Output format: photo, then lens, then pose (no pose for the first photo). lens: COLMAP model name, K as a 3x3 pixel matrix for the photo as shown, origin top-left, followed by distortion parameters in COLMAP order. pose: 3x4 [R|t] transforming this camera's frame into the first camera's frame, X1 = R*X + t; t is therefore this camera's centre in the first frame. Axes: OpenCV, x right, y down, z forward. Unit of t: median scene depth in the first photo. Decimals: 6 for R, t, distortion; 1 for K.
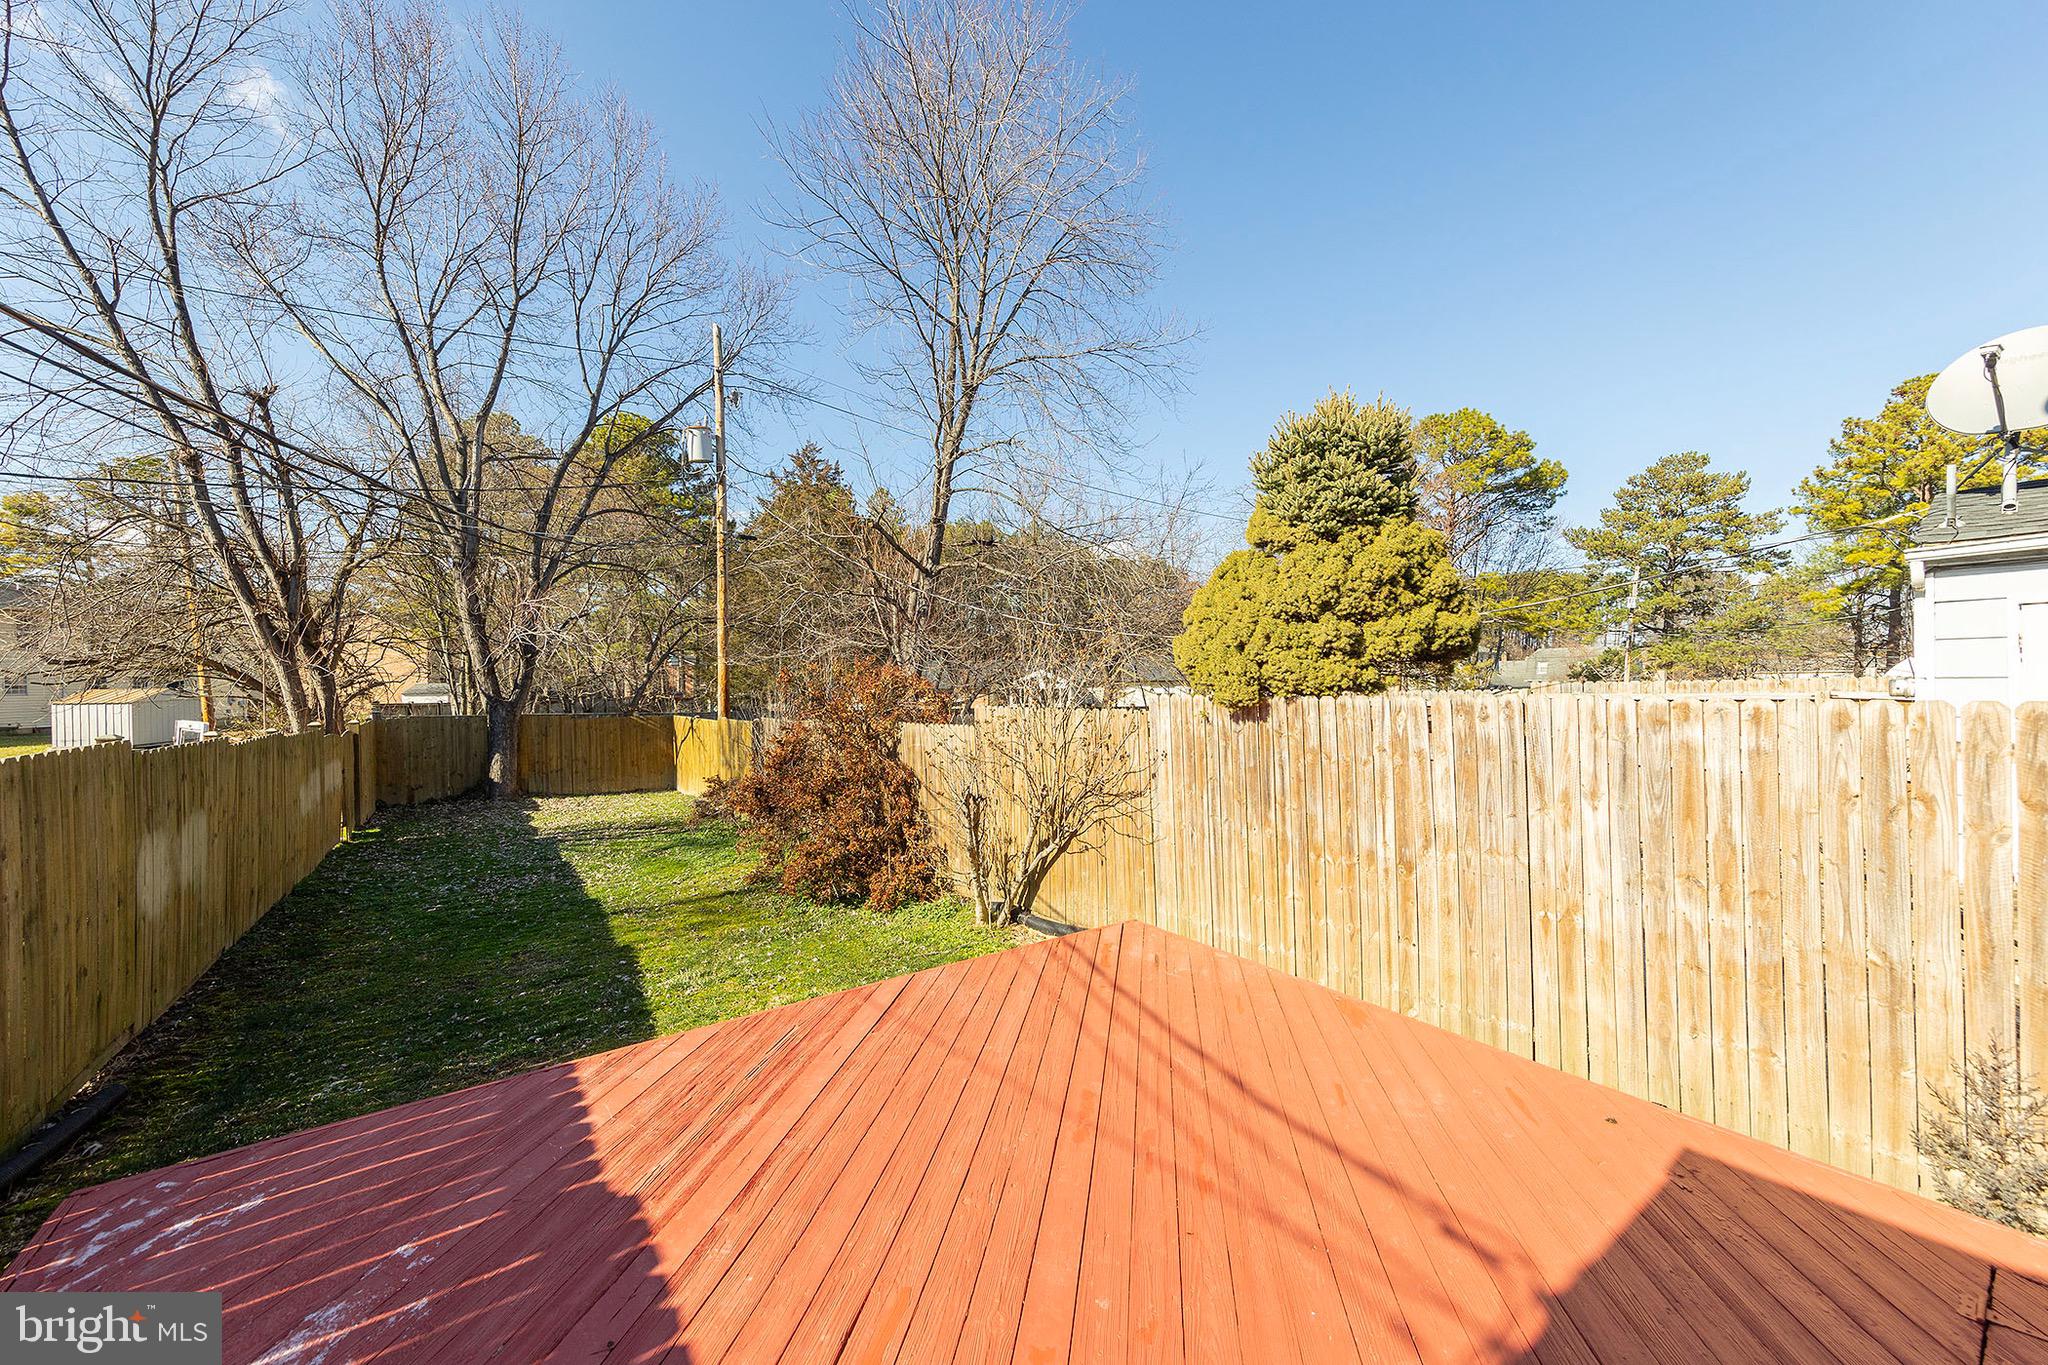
lens RADIAL K [[736.6, 0, 1024.0], [0, 736.6, 682.5], [0, 0, 1]] dist [0.001472, -0.000041]
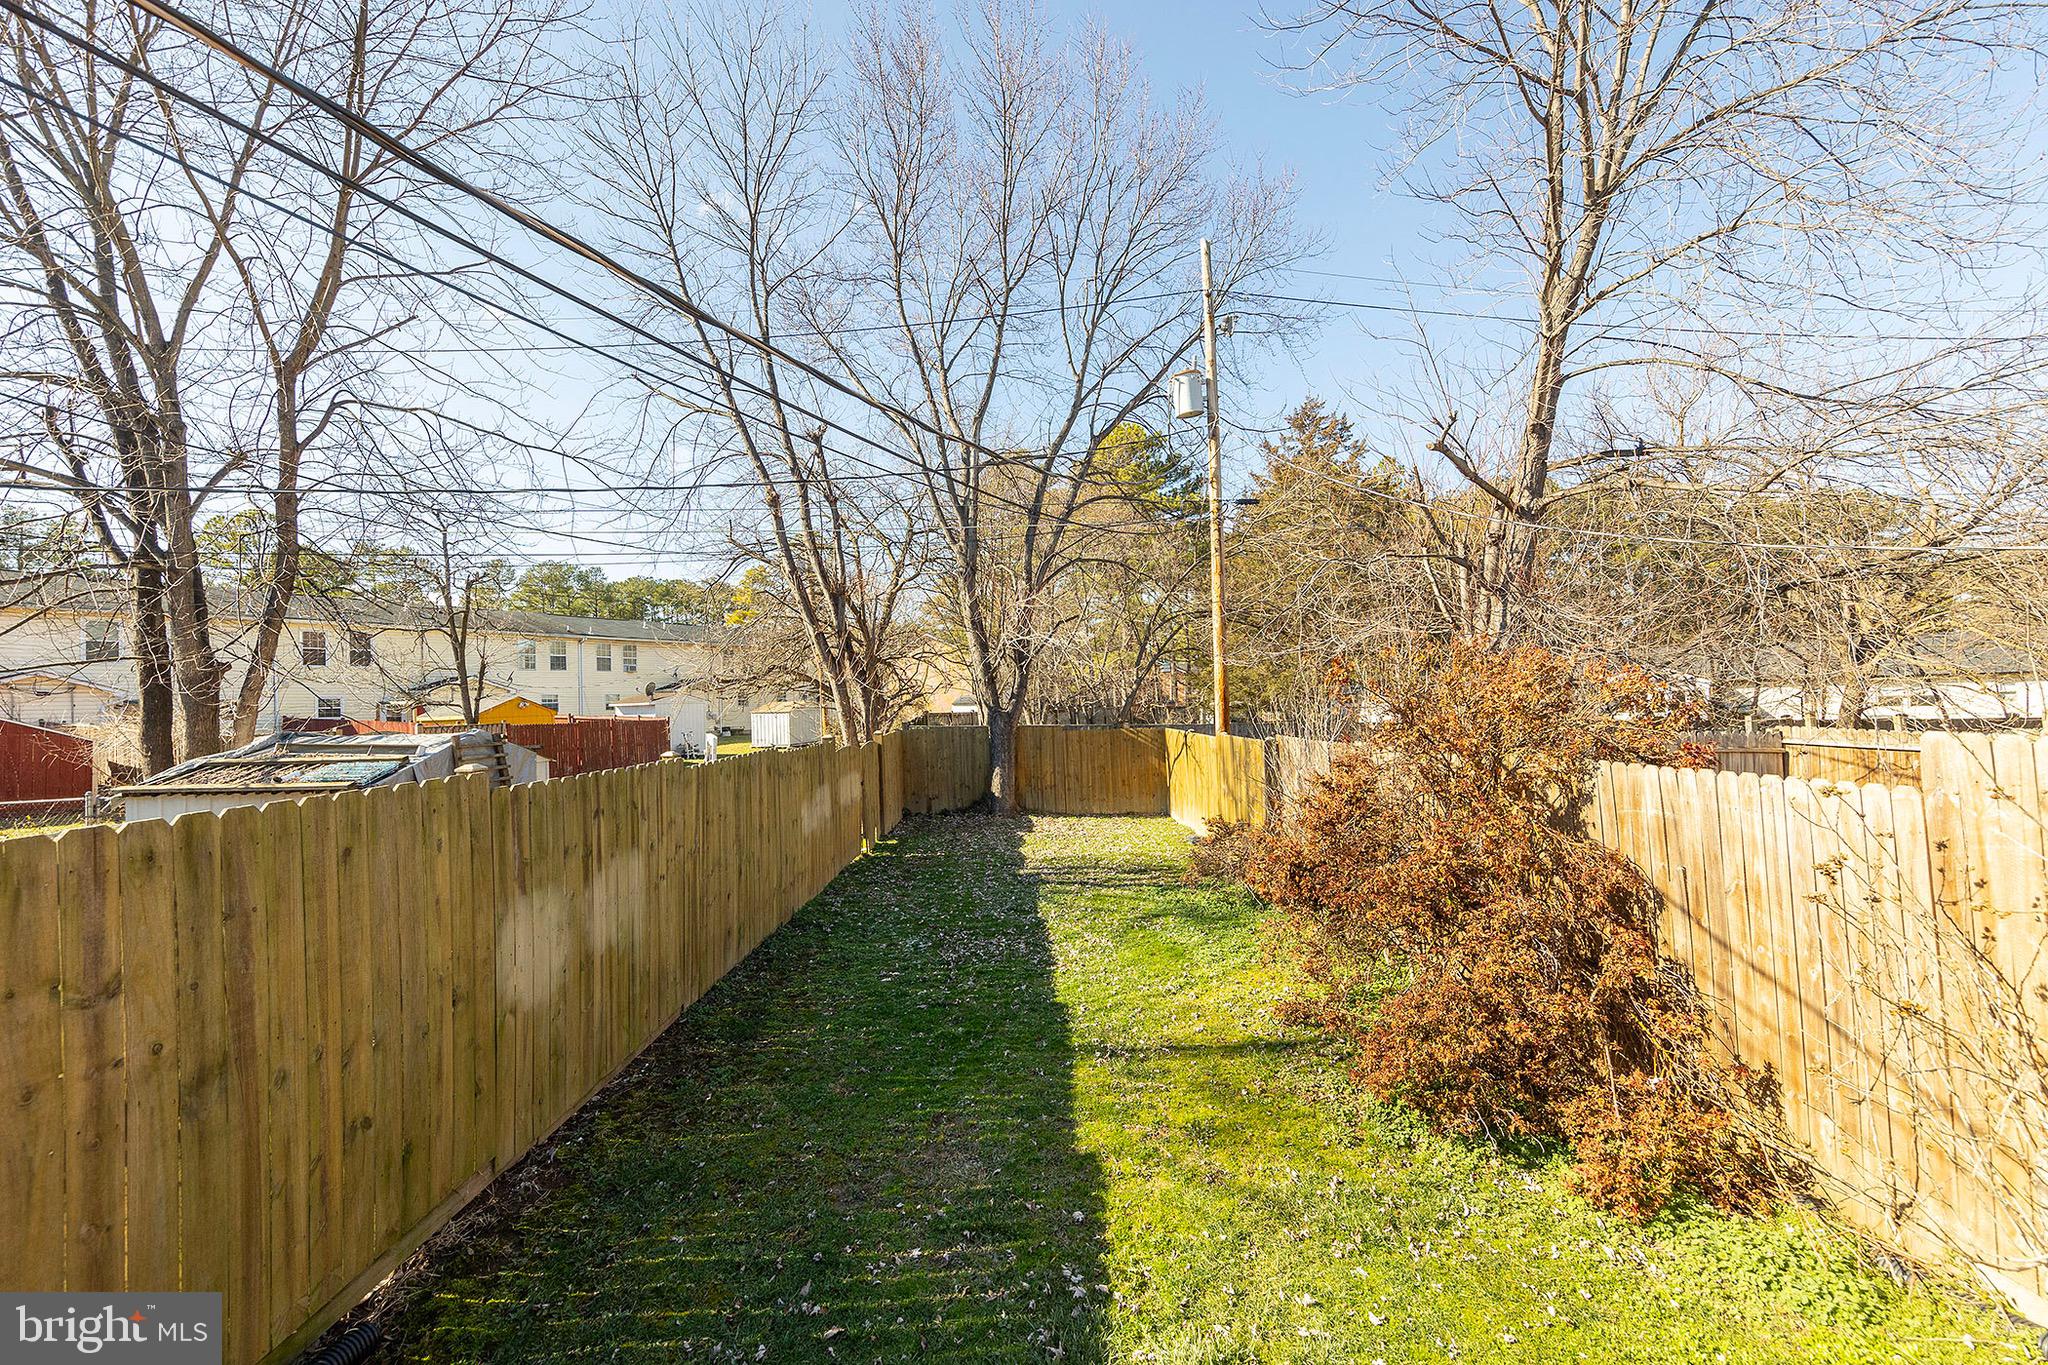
lens RADIAL K [[818.3, 0, 1024.0], [0, 818.3, 682.5], [0, 0, 1]] dist [0.001710, 0.000159]
pose [[0.816056, -0.021645, -0.577568, -0.075312], [0.017076, 0.999765, -0.013341, 0.002015], [0.577721, 0.001024, 0.816234, 0.163730]]
